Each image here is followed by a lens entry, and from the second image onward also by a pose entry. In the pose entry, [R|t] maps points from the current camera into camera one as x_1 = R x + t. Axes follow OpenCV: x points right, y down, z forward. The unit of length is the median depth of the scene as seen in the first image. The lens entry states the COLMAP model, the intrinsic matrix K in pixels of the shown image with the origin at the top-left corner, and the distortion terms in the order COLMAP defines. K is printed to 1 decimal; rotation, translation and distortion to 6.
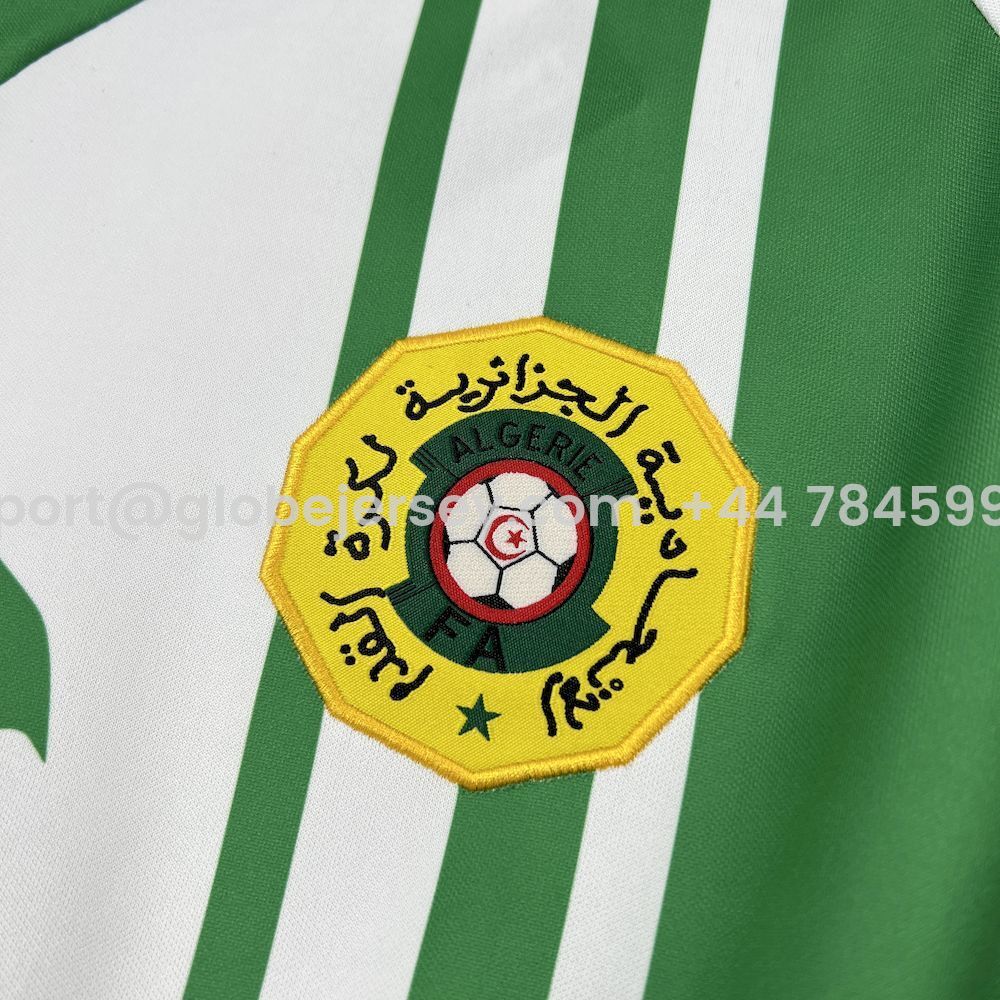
lens RADIAL K [[820.0, 0, 500.0], [0, 820.0, 500.0], [0, 0, 1]] dist [0.073050, 0.001247]
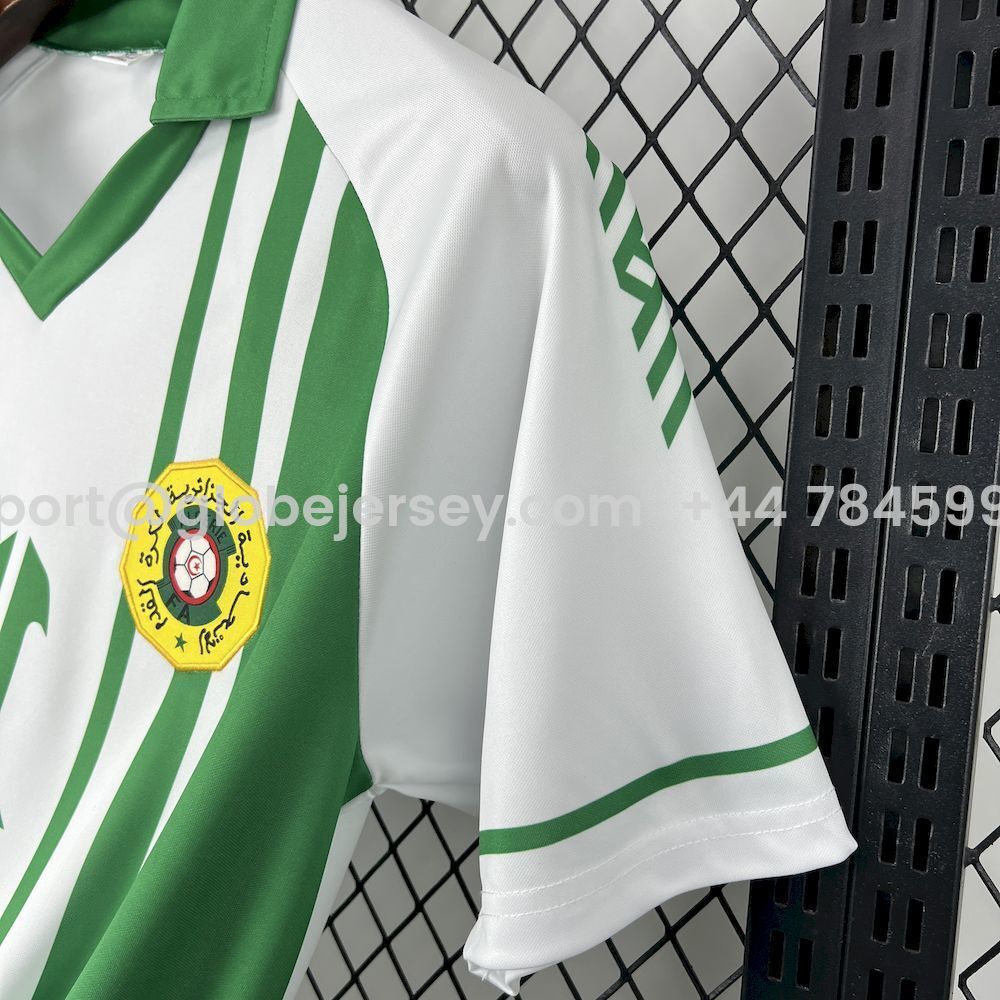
lens RADIAL K [[820.0, 0, 500.0], [0, 820.0, 500.0], [0, 0, 1]] dist [0.073050, 0.001247]
pose [[0.909615, 0.076543, -0.408339, 1.662263], [0.005531, 0.980563, 0.196128, -0.562871], [0.415415, -0.180660, 0.891511, -0.615287]]
